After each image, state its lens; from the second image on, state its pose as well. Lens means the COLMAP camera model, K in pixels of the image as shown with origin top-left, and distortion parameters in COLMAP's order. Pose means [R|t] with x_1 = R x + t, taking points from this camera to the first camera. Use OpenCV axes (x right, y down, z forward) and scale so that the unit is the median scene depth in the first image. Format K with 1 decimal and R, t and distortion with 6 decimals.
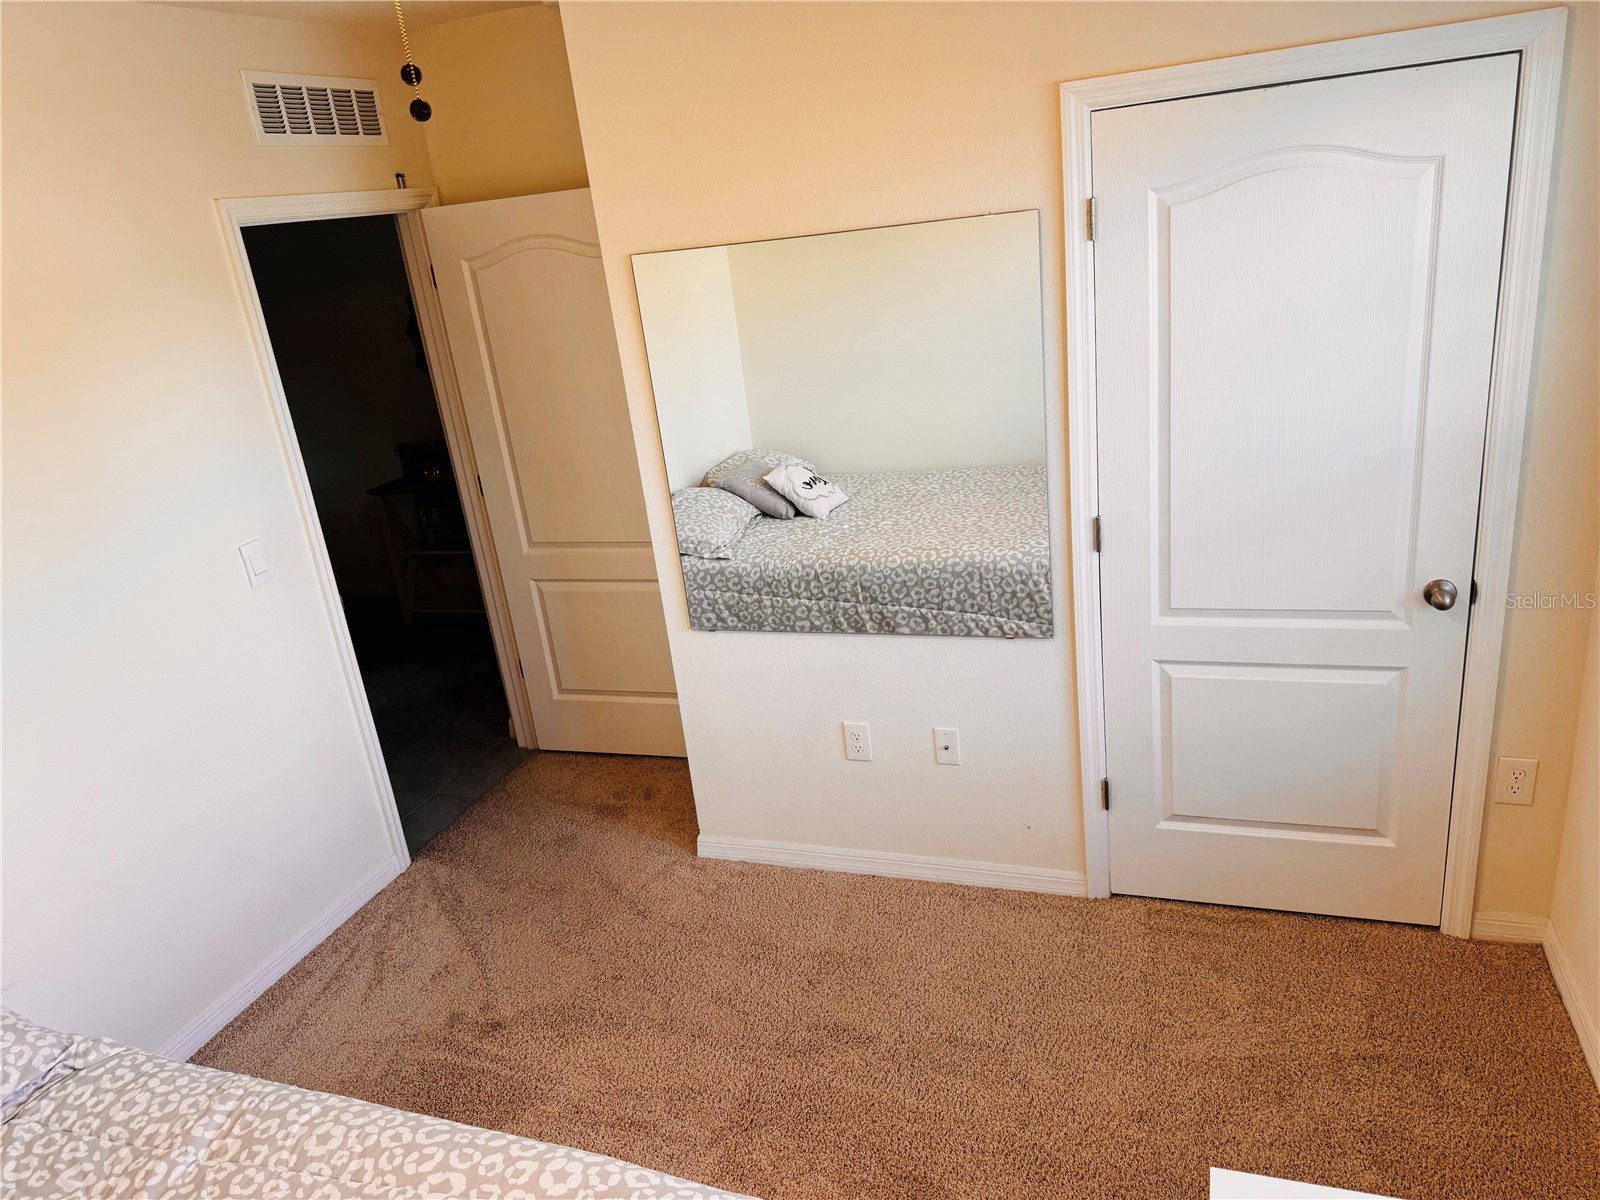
lens RADIAL K [[1132.1, 0, 814.7], [0, 1132.1, 598.2], [0, 0, 1]] dist [0.060894, -0.067807]
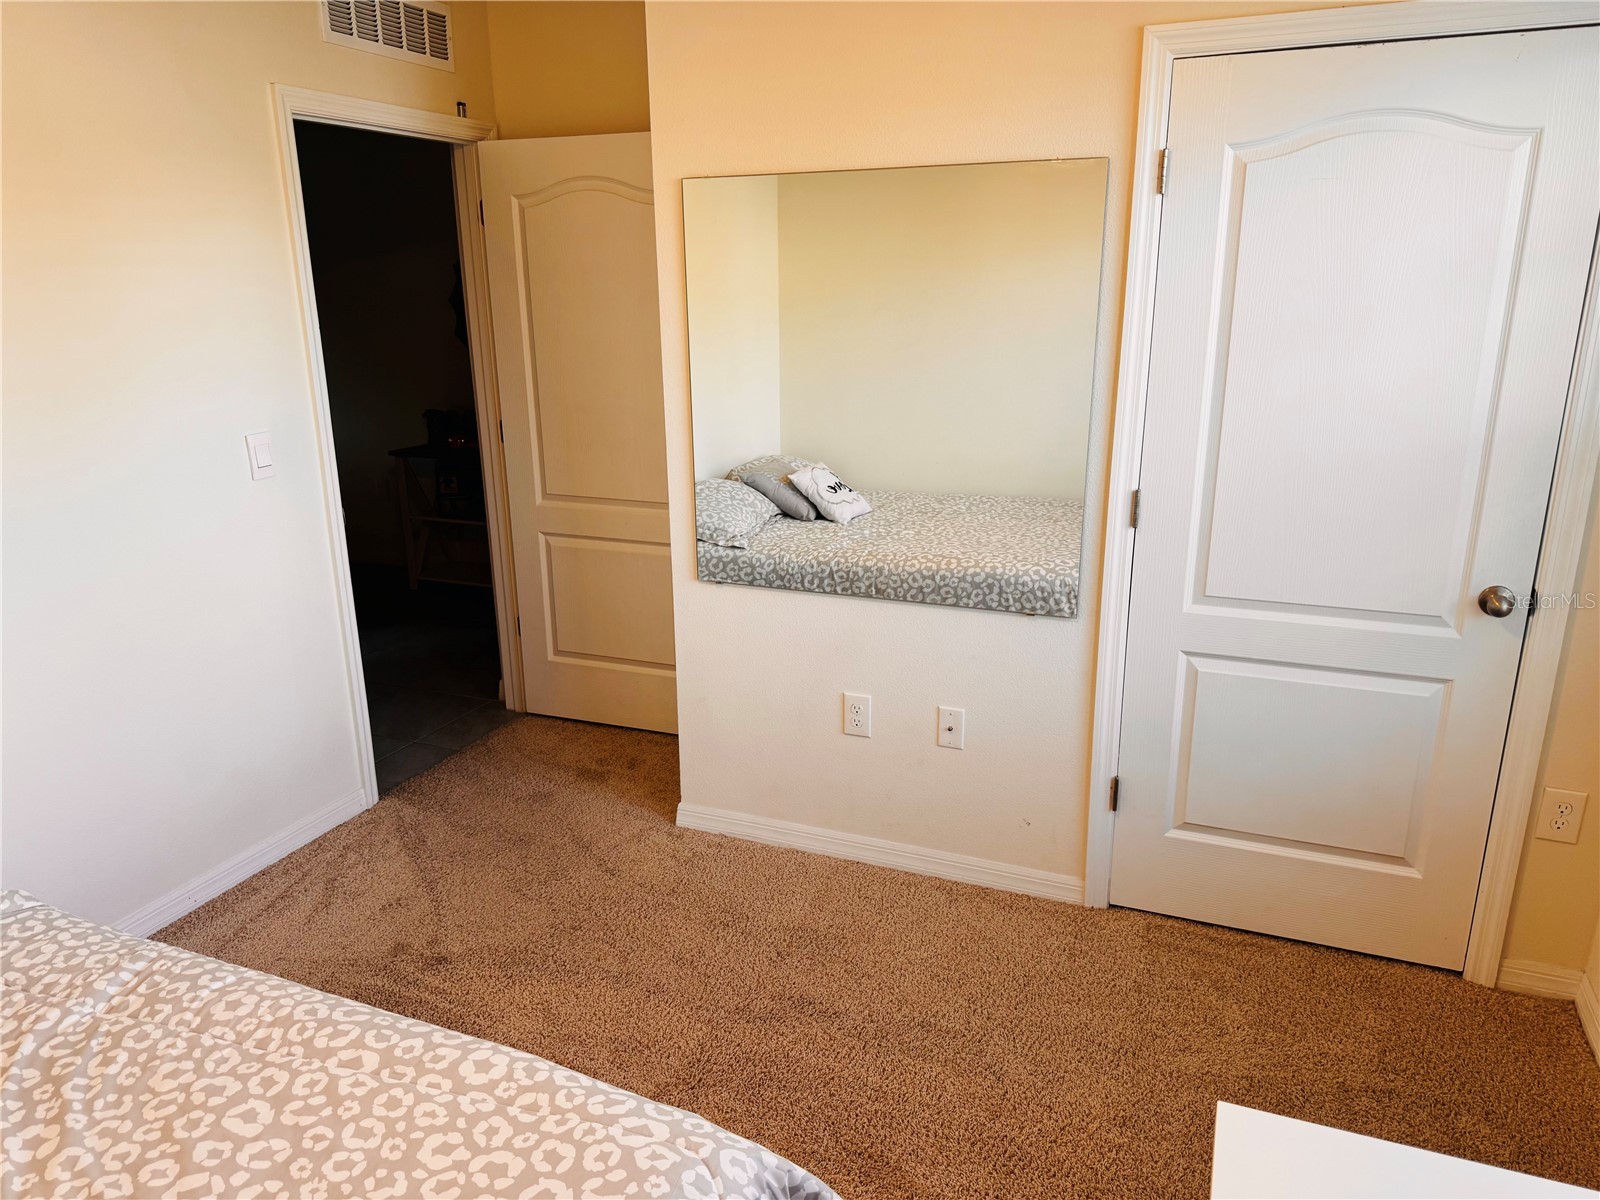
lens RADIAL K [[1132.1, 0, 805.5], [0, 1132.1, 597.1], [0, 0, 1]] dist [0.060894, -0.067807]
pose [[0.993345, 0.113086, -0.021867, 0.004817], [-0.114181, 0.991777, -0.057811, 0.098578], [0.015149, 0.059923, 0.998088, 0.050556]]
